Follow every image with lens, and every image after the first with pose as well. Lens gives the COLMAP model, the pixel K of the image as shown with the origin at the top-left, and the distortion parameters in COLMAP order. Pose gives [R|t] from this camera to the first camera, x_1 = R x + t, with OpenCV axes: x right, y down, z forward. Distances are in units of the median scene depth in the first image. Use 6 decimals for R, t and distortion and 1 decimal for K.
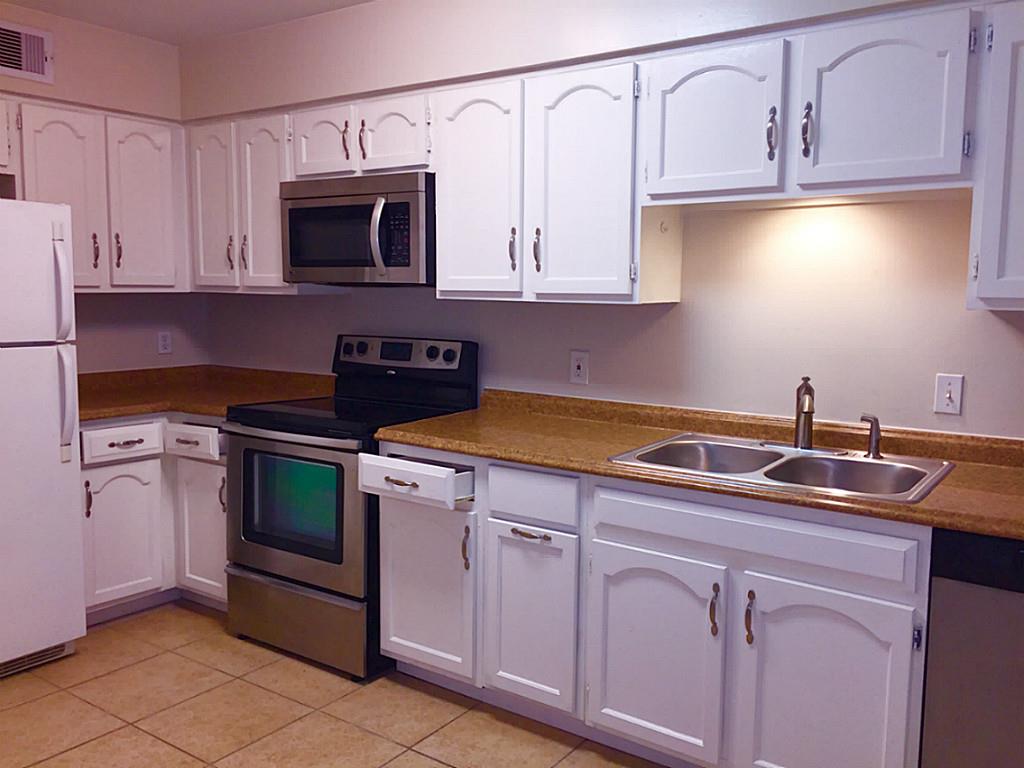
lens RADIAL K [[866.4, 0, 512.0], [0, 866.4, 384.0], [0, 0, 1]] dist [0.071722, -0.092652]
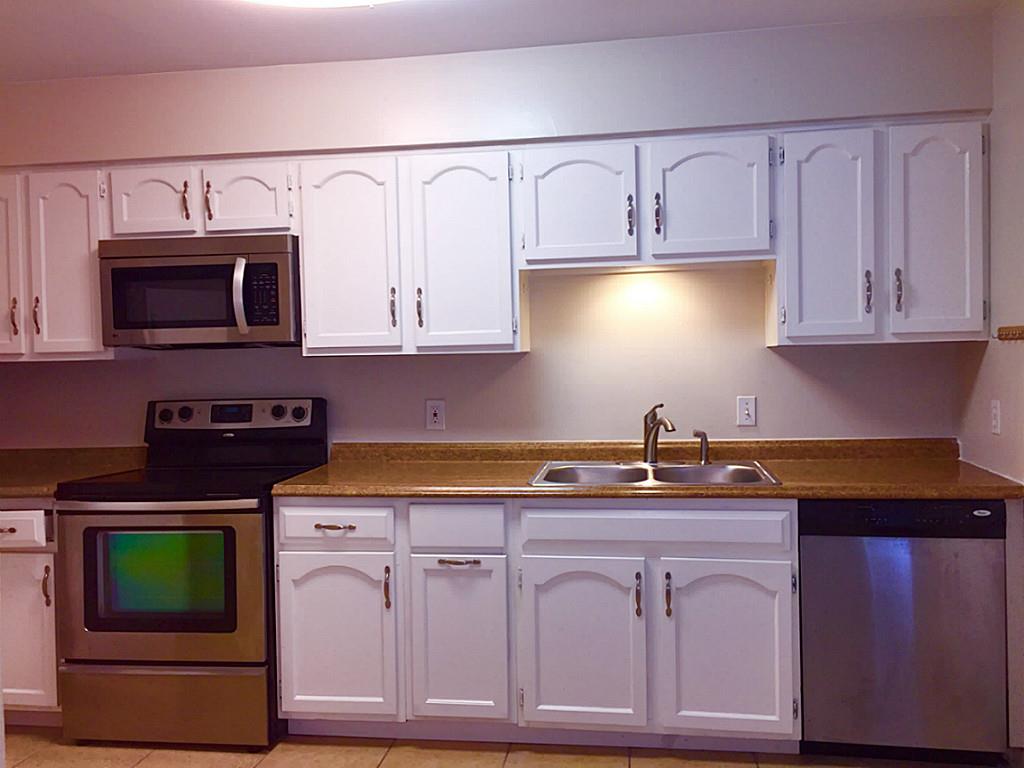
lens RADIAL K [[866.4, 0, 512.0], [0, 866.4, 384.0], [0, 0, 1]] dist [0.071722, -0.092652]
pose [[0.888924, -0.042729, 0.456056, -0.363249], [0.081406, 0.994527, -0.065493, 0.023765], [-0.450762, 0.095344, 0.887538, -0.024254]]
